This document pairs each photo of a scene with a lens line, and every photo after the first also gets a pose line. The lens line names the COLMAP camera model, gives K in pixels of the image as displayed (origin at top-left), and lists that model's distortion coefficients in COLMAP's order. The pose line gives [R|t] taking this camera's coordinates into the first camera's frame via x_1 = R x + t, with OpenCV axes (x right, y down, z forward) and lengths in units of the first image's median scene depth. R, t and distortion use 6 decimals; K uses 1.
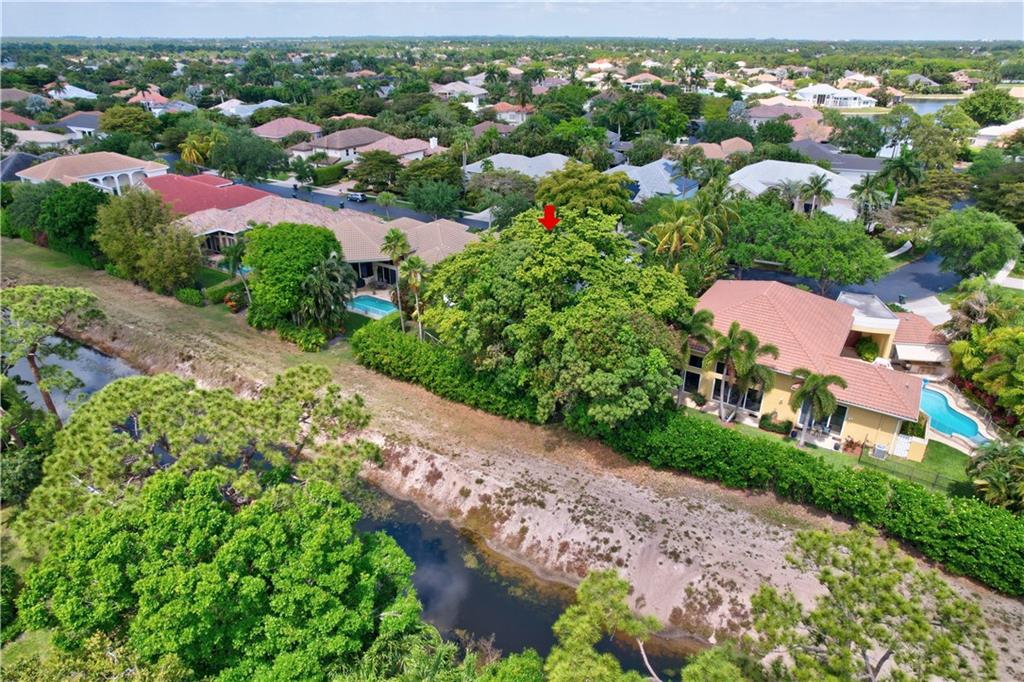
lens RADIAL K [[640.5, 0, 512.0], [0, 640.5, 341.0], [0, 0, 1]] dist [-0.080847, 0.060366]
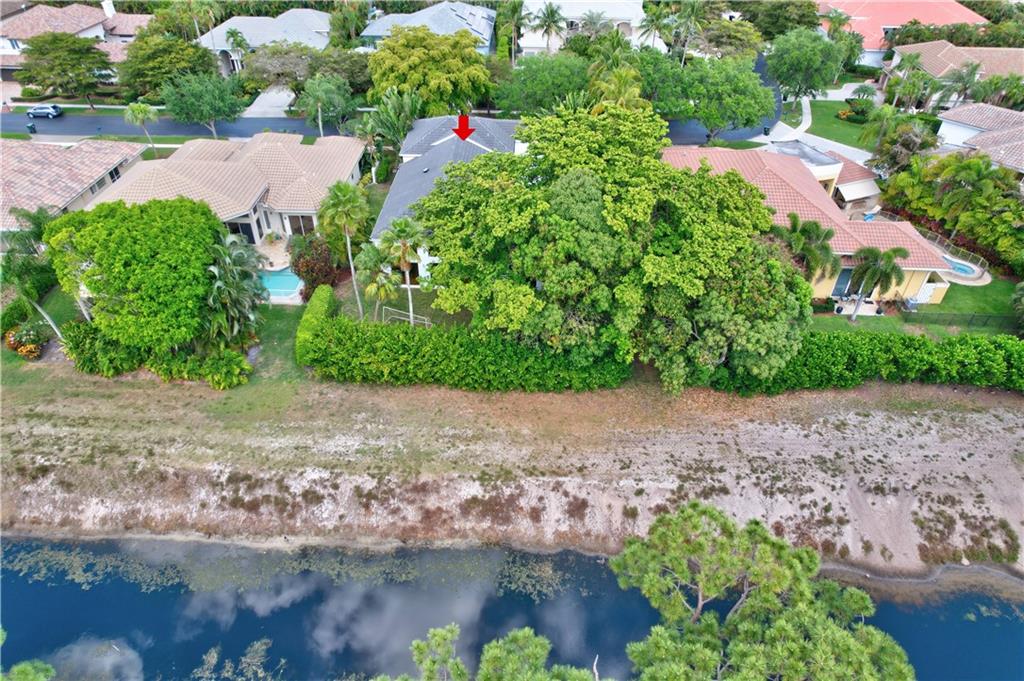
lens RADIAL K [[640.5, 0, 512.0], [0, 640.5, 340.5], [0, 0, 1]] dist [-0.080847, 0.060366]
pose [[0.859934, -0.318661, 0.398709, -0.460168], [0.215358, 0.934750, 0.282601, -0.224491], [-0.462748, -0.157153, 0.872449, 0.421601]]
